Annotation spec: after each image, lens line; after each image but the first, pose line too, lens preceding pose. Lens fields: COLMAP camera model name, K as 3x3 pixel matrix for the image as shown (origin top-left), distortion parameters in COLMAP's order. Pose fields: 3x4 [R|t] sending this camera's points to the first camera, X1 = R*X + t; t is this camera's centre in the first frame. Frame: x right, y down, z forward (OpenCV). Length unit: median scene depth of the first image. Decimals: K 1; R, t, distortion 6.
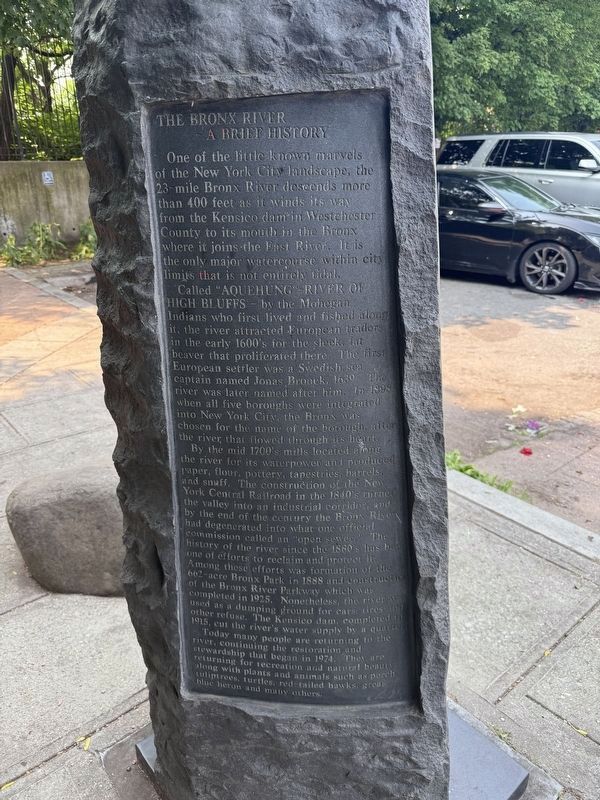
lens RADIAL K [[570.6, 0, 299.0], [0, 570.6, 394.1], [0, 0, 1]] dist [-0.009017, -0.004083]
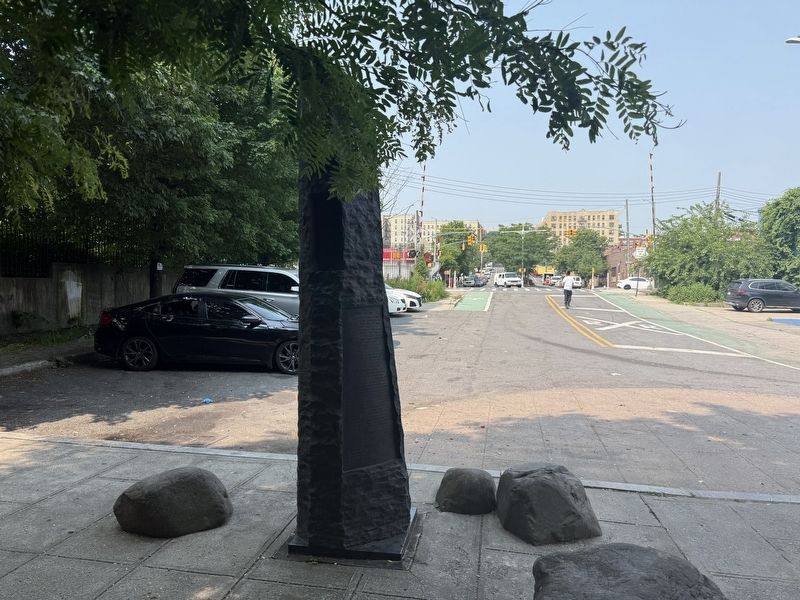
lens RADIAL K [[570.6, 0, 401.5], [0, 570.6, 300.5], [0, 0, 1]] dist [-0.009017, -0.004083]
pose [[0.758364, -0.001136, 0.651831, -0.308756], [0.218498, 0.942587, -0.252565, 0.075029], [-0.614120, 0.333960, 0.715072, -0.278485]]
